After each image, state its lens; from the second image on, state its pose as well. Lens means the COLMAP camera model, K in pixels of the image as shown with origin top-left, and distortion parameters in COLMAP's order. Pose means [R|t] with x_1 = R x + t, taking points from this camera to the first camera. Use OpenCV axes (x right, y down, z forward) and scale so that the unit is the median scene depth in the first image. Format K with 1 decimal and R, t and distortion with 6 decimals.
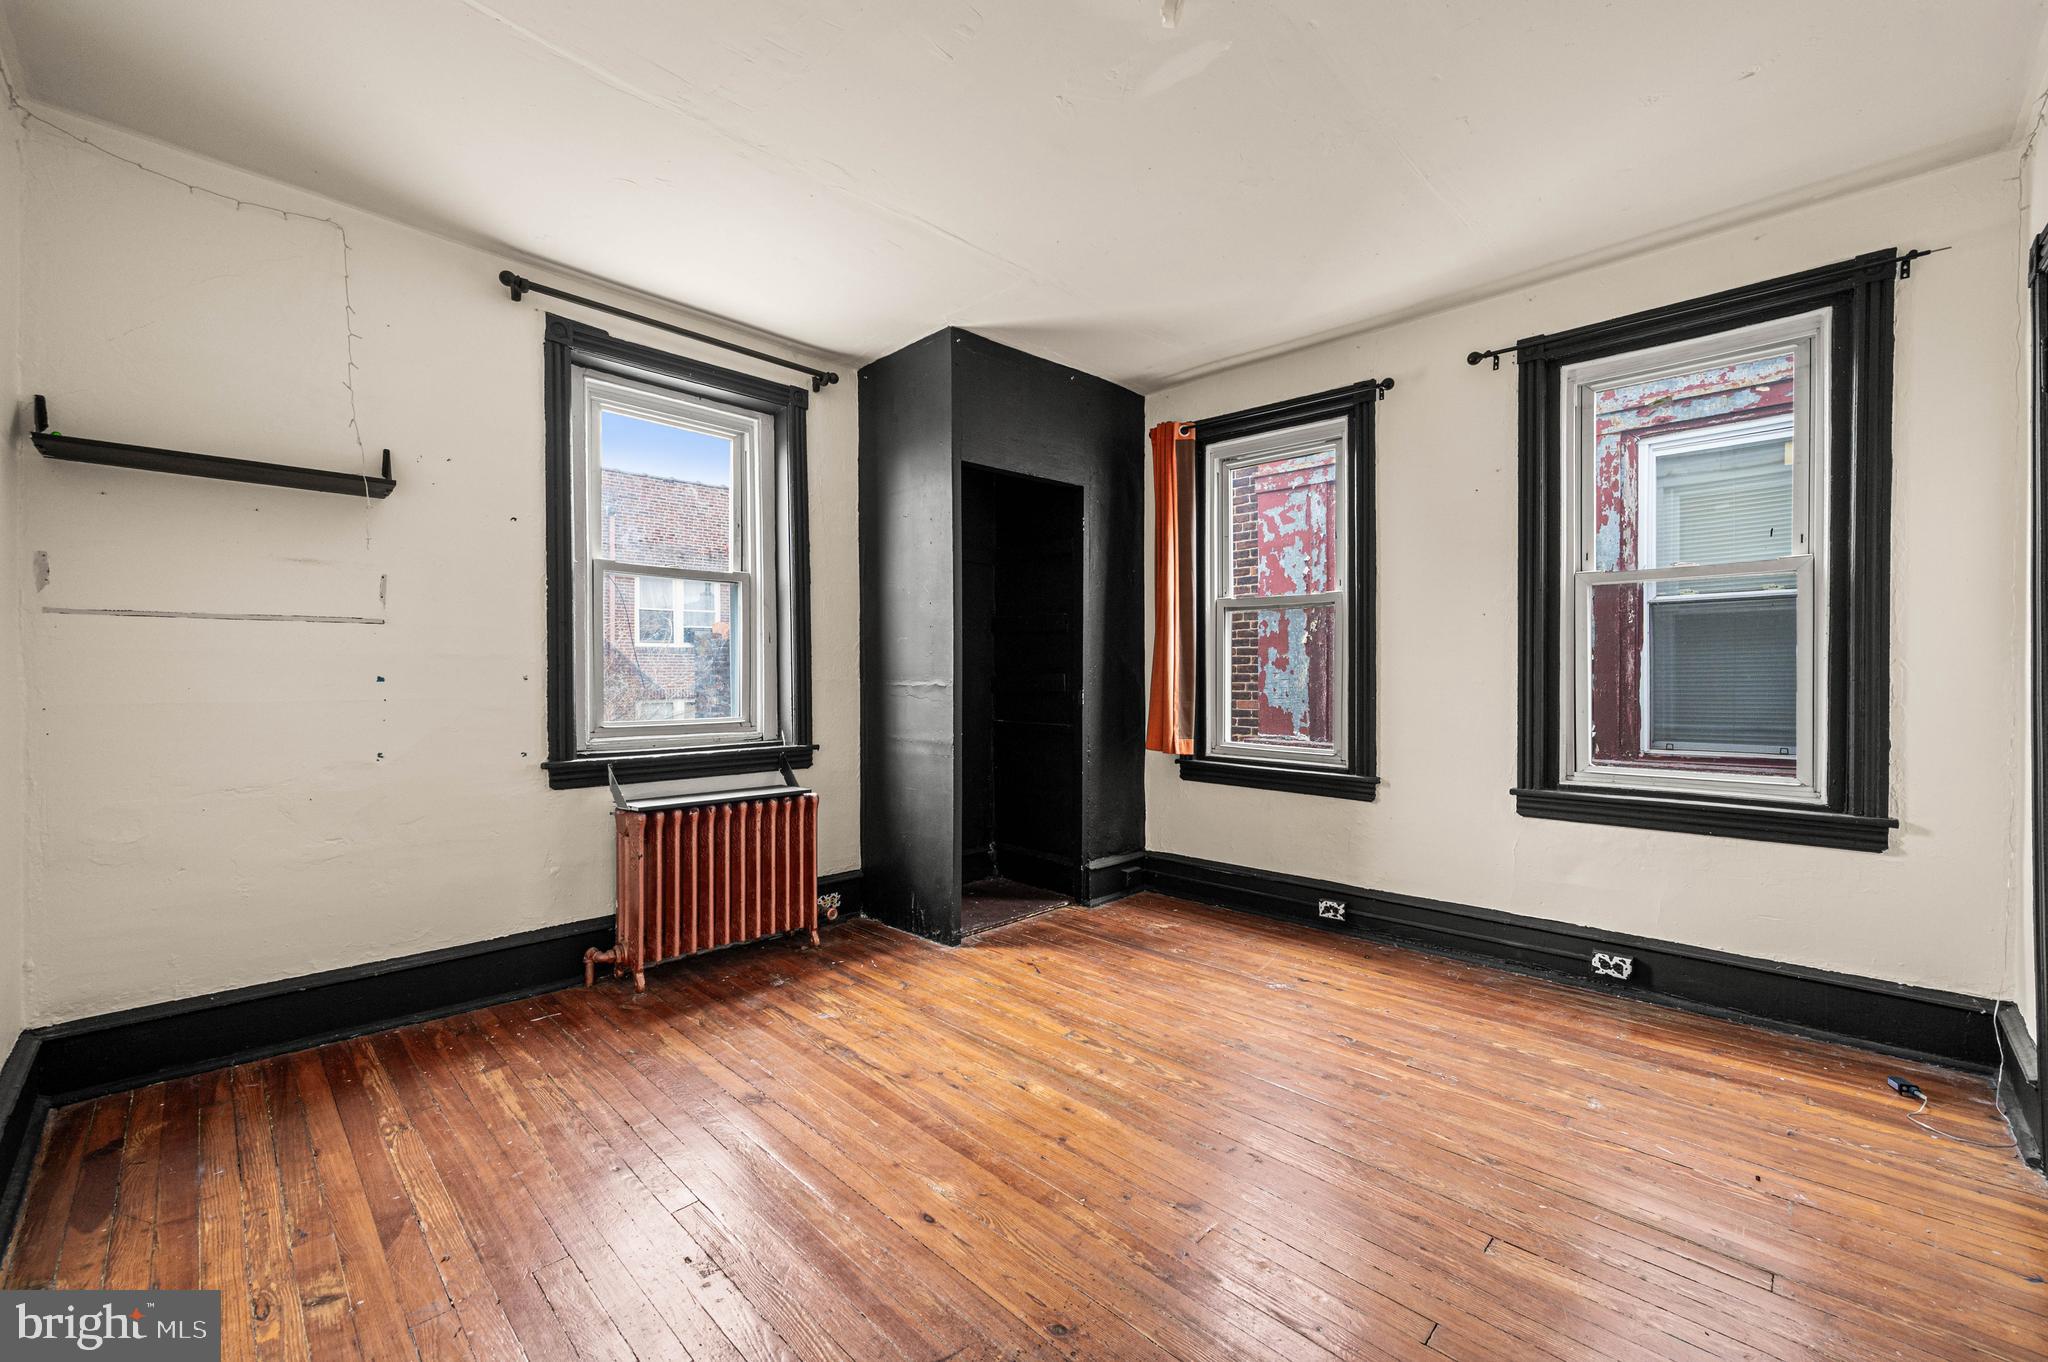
lens RADIAL K [[818.7, 0, 1017.8], [0, 818.7, 702.8], [0, 0, 1]] dist [-0.000331, -0.000067]
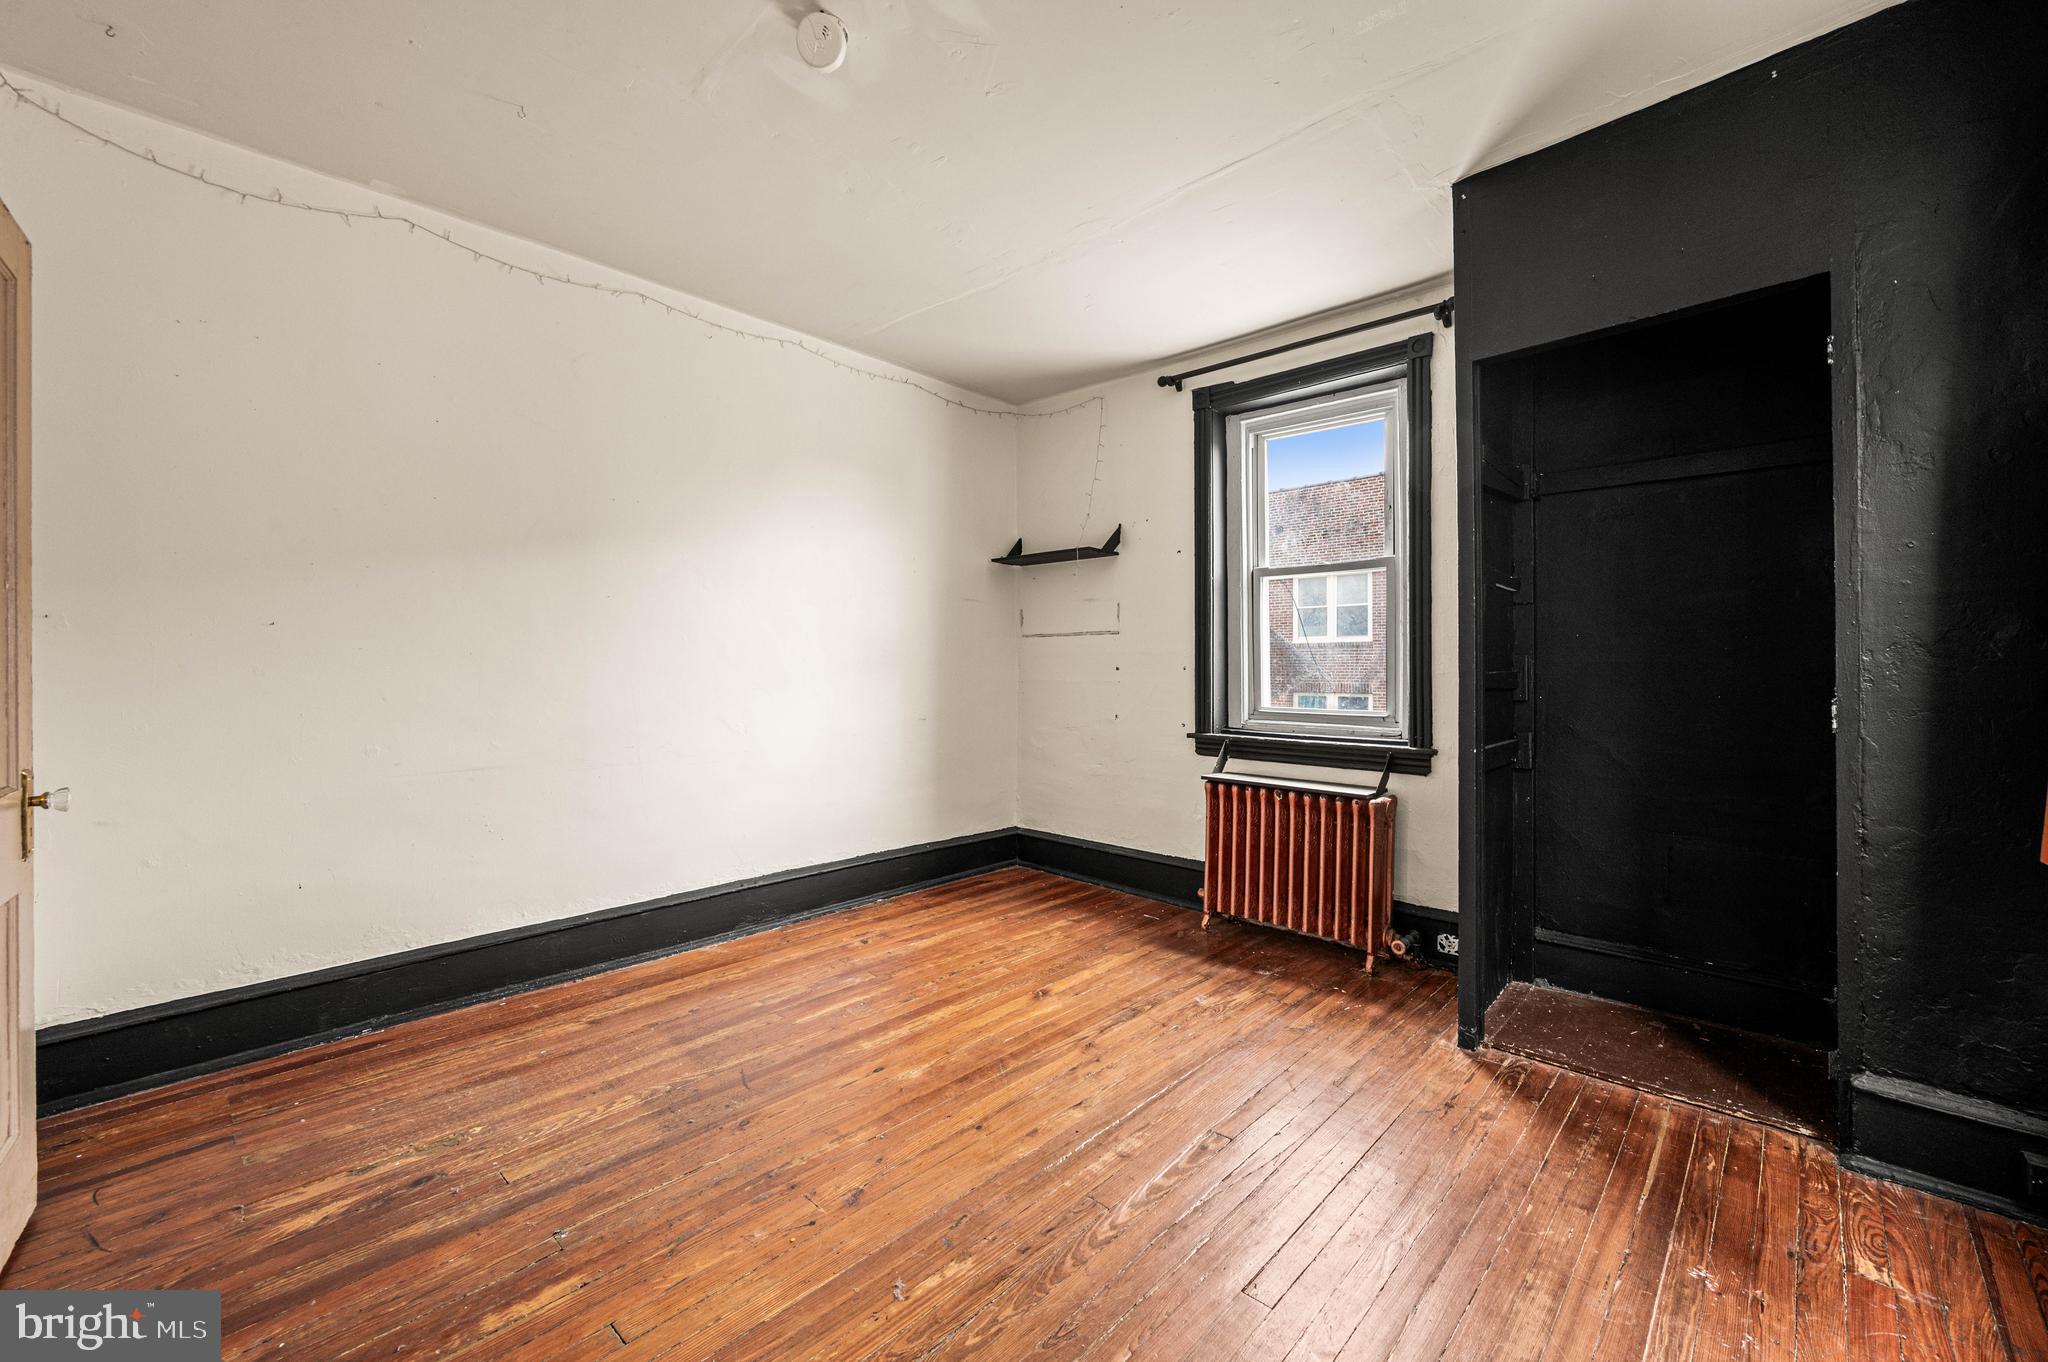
lens RADIAL K [[819.0, 0, 1033.4], [0, 819.0, 688.1], [0, 0, 1]] dist [-0.001677, 0.000098]
pose [[0.031753, 0.026246, -0.999151, 0.711114], [-0.035348, 0.999059, 0.025120, -0.022237], [0.998871, 0.034520, 0.032651, 0.690263]]
